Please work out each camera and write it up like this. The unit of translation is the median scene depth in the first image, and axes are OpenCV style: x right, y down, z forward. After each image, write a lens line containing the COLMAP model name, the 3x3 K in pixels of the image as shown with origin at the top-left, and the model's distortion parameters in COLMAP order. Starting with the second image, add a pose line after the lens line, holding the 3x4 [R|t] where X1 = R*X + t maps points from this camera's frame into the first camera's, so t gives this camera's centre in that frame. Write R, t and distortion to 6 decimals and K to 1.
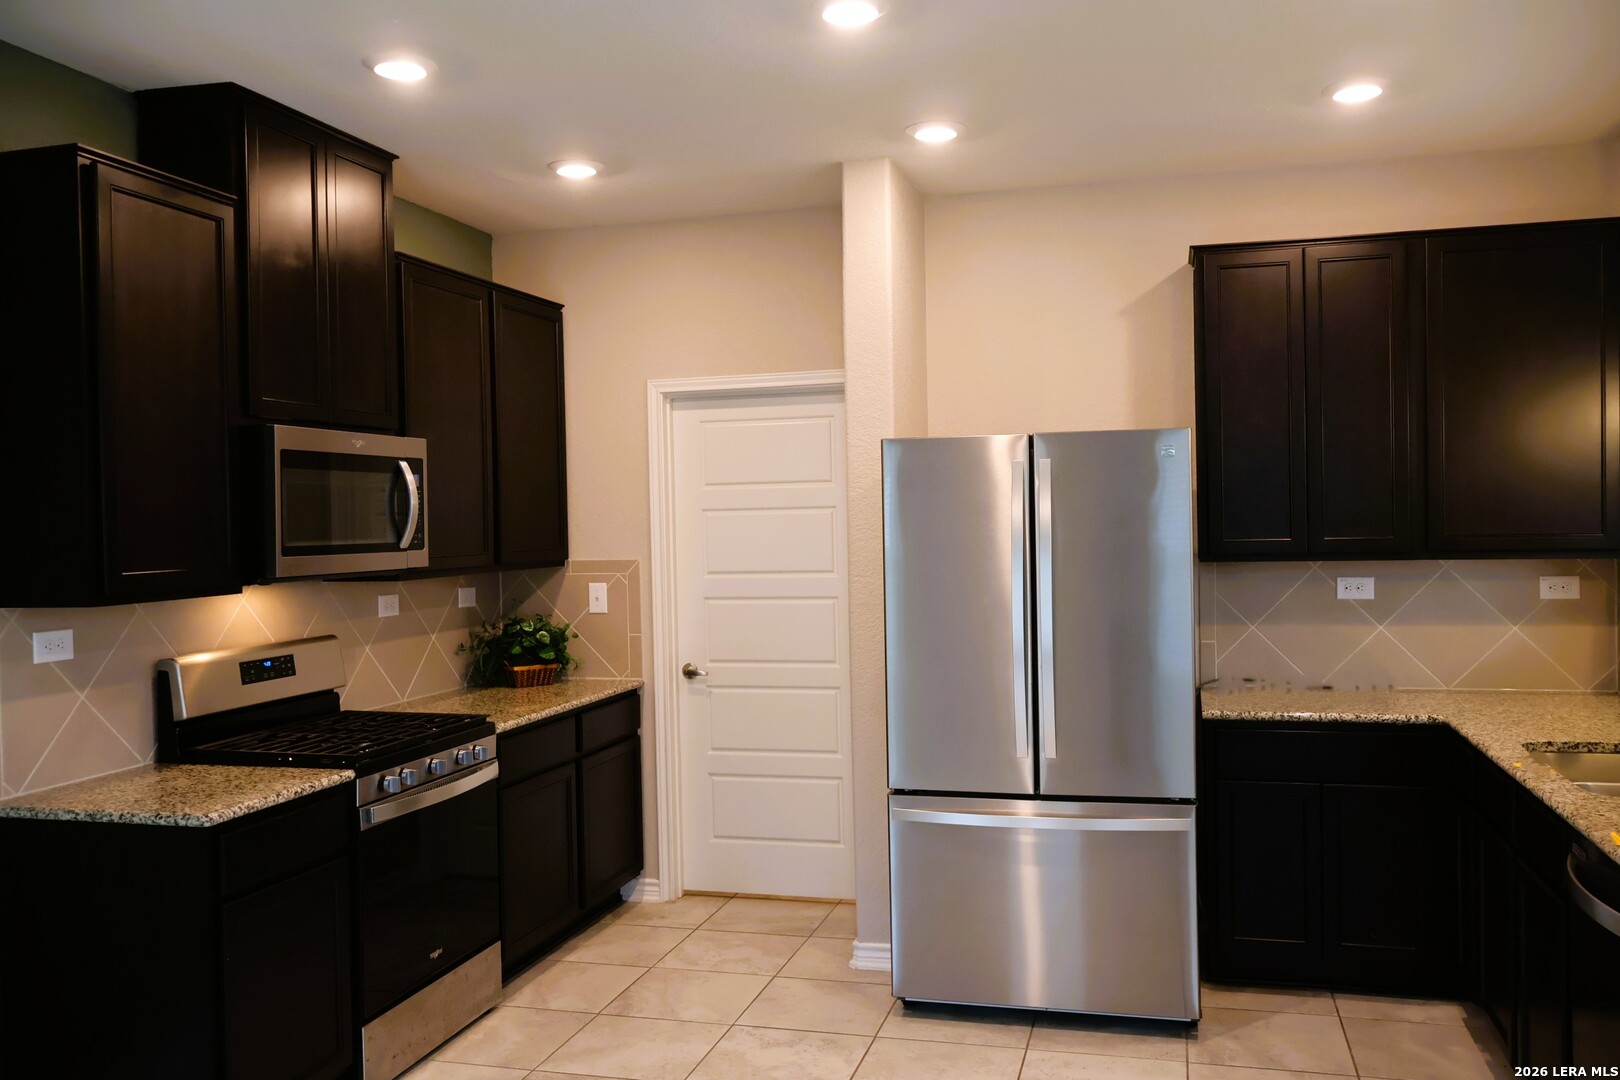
lens RADIAL K [[1346.9, 0, 810.0], [0, 1346.9, 540.0], [0, 0, 1]] dist [0.003130, 0.002436]
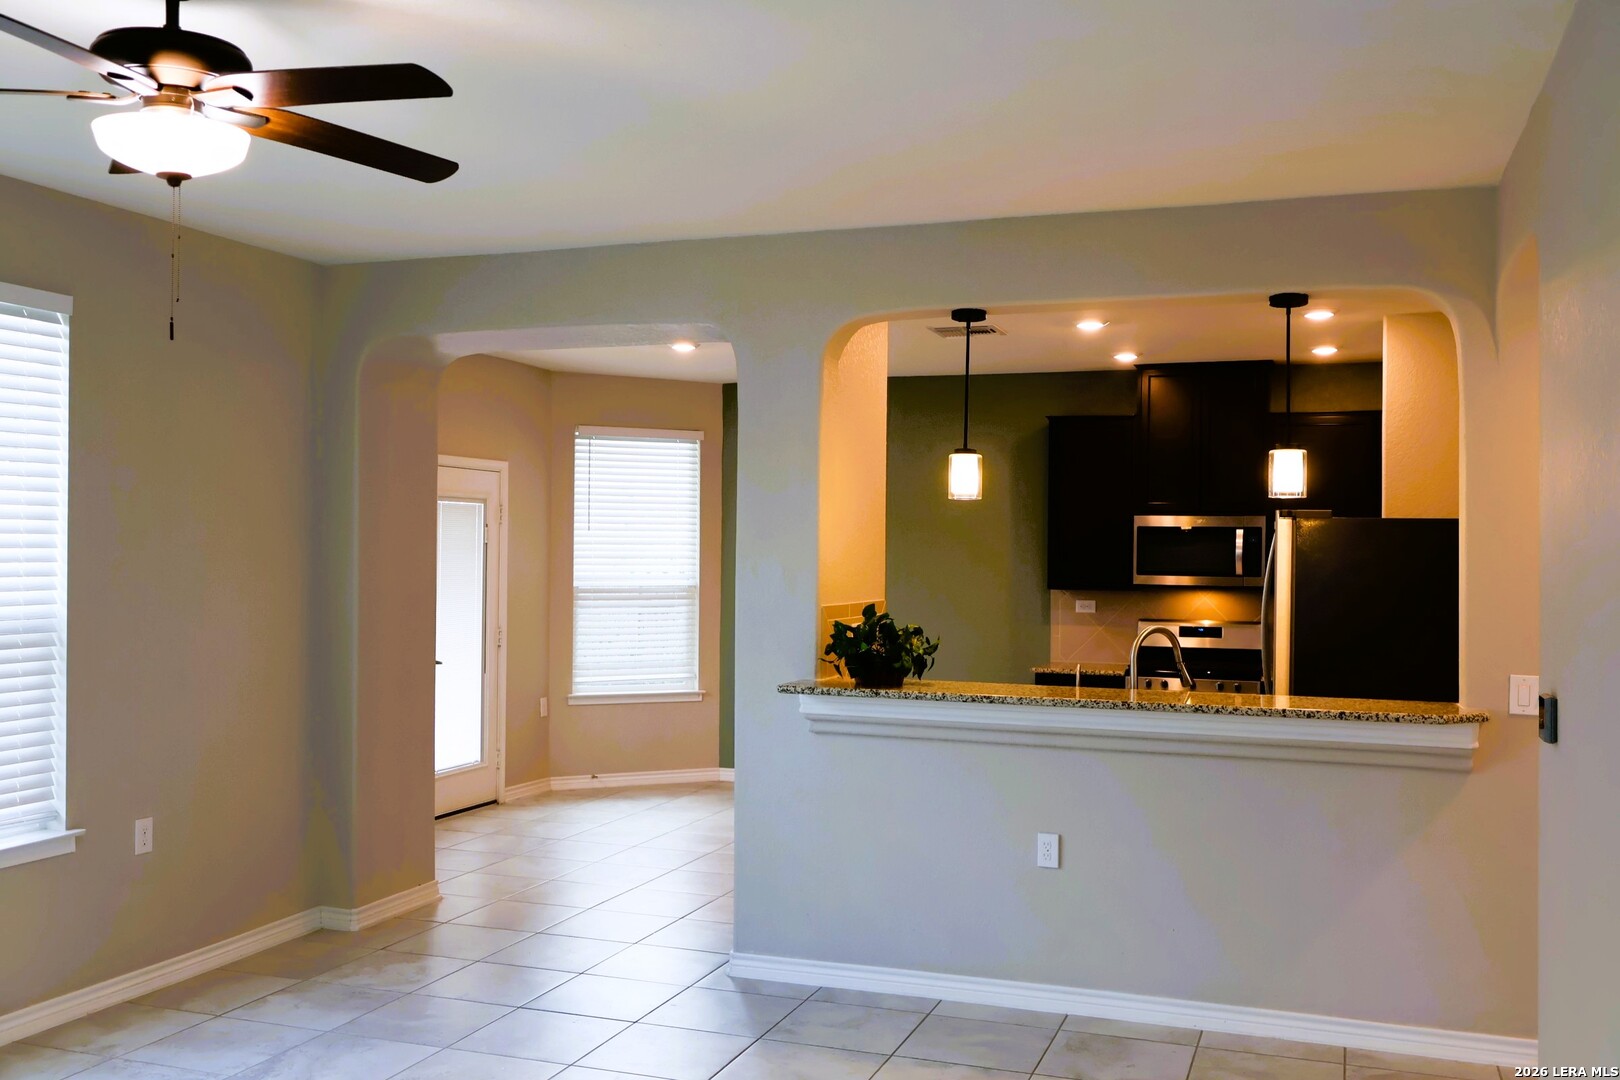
lens RADIAL K [[1485.1, 0, 810.0], [0, 1485.1, 540.0], [0, 0, 1]] dist [0.000106, -0.010919]
pose [[-0.083796, 0.013505, -0.996391, 2.919408], [-0.020058, 0.999683, 0.015237, -0.100323], [0.996281, 0.021262, -0.083499, 0.935670]]
